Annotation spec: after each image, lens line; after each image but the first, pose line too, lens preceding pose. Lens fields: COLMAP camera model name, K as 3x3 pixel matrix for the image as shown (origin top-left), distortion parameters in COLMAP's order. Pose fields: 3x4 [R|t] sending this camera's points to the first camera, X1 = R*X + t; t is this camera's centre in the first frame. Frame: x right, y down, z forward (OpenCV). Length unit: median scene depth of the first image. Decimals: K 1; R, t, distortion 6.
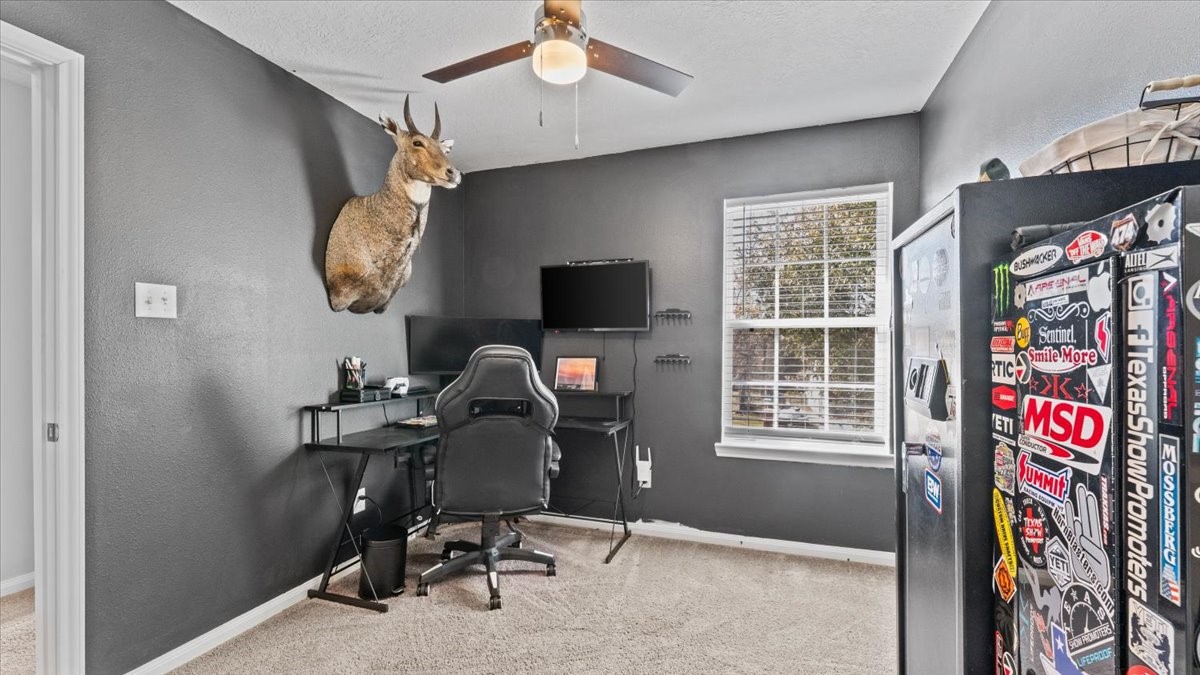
lens RADIAL K [[484.4, 0, 602.3], [0, 484.4, 345.3], [0, 0, 1]] dist [0.001262, 0.000269]
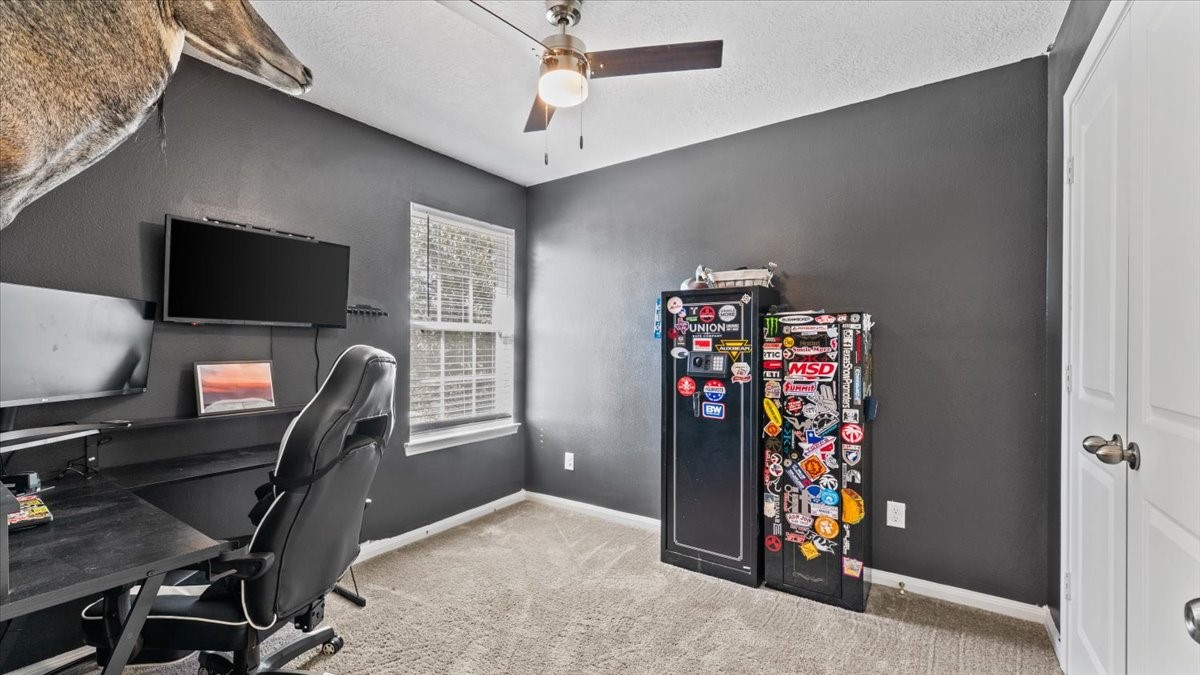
lens RADIAL K [[484.4, 0, 606.4], [0, 484.4, 342.5], [0, 0, 1]] dist [0.001262, 0.000269]
pose [[0.270100, 0.009418, 0.962786, -0.879413], [-0.003307, 0.999955, -0.008854, 0.002371], [-0.962826, -0.000793, 0.270120, 0.476996]]
